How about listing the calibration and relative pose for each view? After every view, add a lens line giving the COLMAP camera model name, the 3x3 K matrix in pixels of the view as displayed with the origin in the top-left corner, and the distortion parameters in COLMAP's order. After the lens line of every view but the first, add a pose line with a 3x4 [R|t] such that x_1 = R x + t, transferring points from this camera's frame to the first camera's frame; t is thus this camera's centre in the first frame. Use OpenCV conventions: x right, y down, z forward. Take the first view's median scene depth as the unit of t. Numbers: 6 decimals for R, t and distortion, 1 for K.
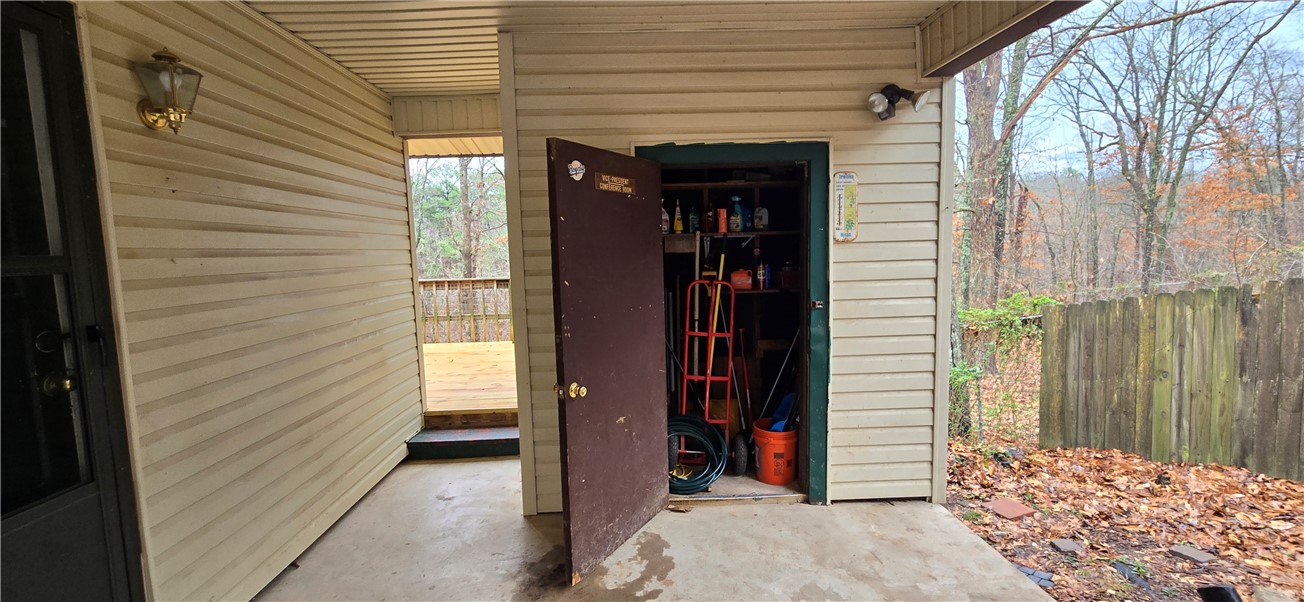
lens RADIAL K [[536.1, 0, 654.7], [0, 536.1, 295.7], [0, 0, 1]] dist [-0.000430, 0.000133]
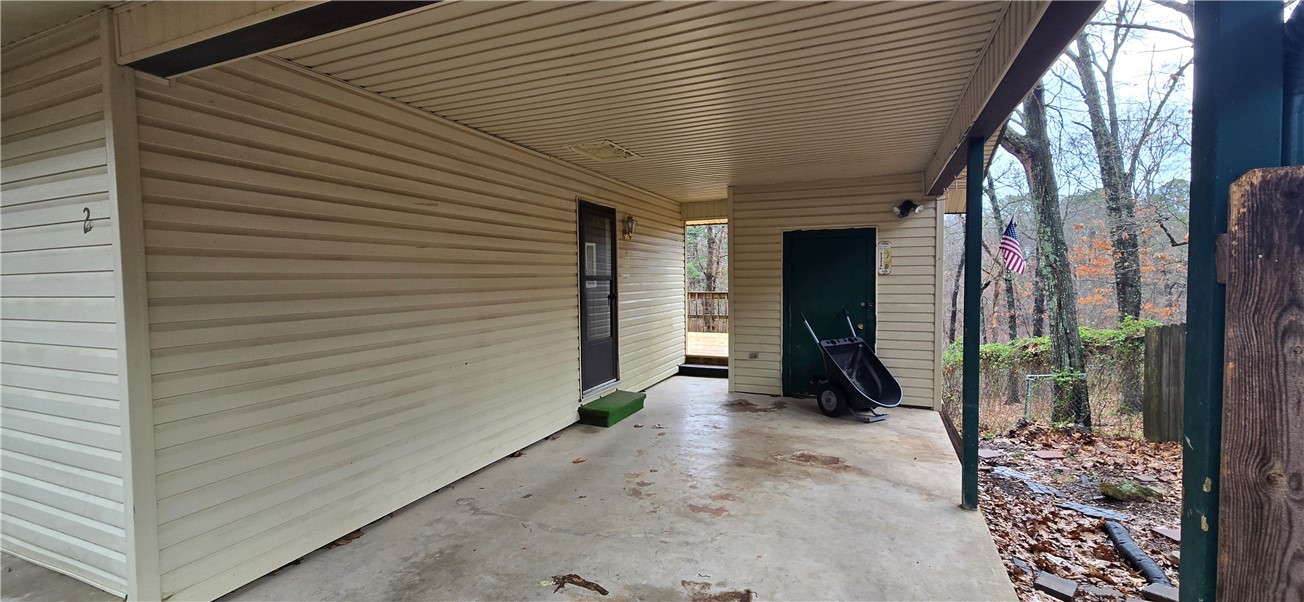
lens RADIAL K [[536.1, 0, 653.4], [0, 536.1, 300.5], [0, 0, 1]] dist [-0.000430, 0.000133]
pose [[0.905749, 0.039843, -0.421937, 0.319771], [-0.053320, 0.998373, -0.020186, 0.066643], [0.420447, 0.040781, 0.906400, -0.943209]]
